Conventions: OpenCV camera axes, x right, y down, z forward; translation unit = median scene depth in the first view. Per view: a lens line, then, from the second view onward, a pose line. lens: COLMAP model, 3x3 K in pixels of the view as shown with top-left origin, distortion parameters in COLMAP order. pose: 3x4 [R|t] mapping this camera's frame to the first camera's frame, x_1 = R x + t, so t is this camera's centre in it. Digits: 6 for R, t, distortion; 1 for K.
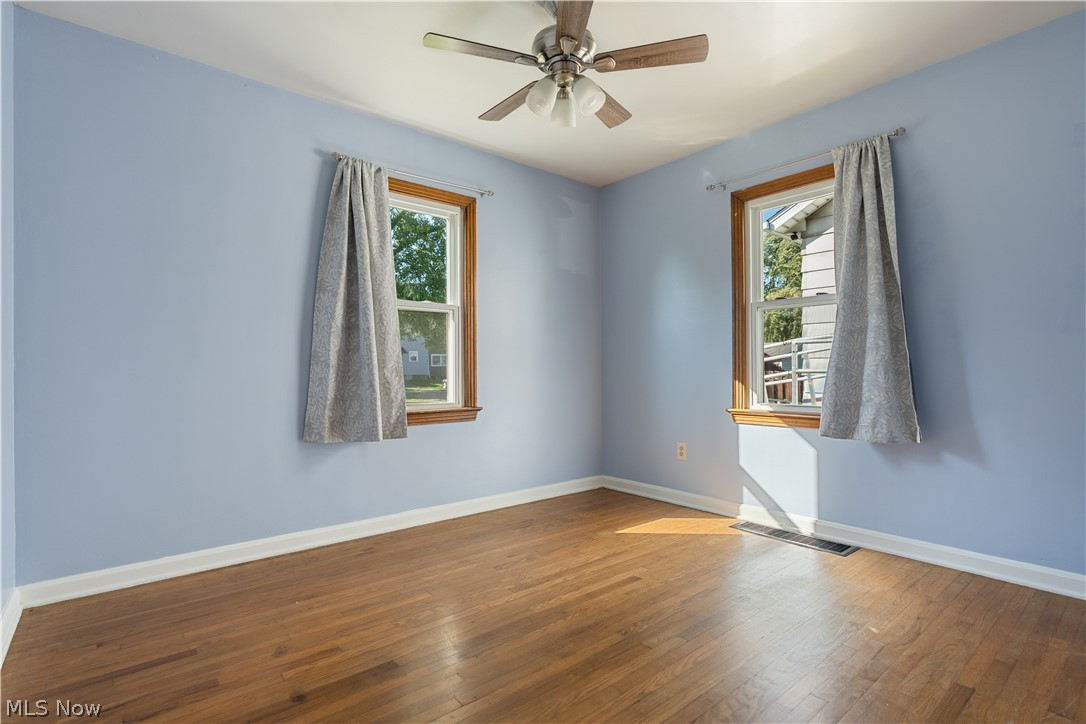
lens RADIAL K [[524.4, 0, 536.5], [0, 524.4, 370.2], [0, 0, 1]] dist [0.002844, 0.001068]
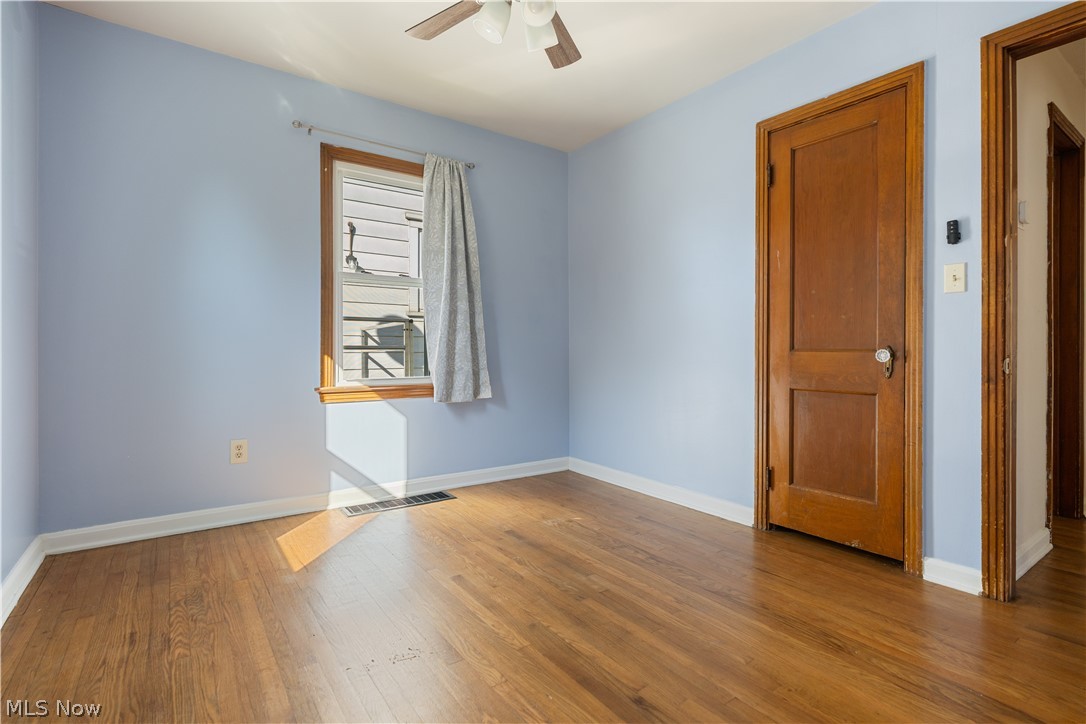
lens RADIAL K [[524.4, 0, 543.4], [0, 524.4, 351.3], [0, 0, 1]] dist [0.002844, 0.001068]
pose [[0.068742, 0.004117, 0.997626, -0.518258], [-0.002643, 0.999989, -0.003945, 0.015975], [-0.997631, -0.002365, 0.068753, 0.608091]]
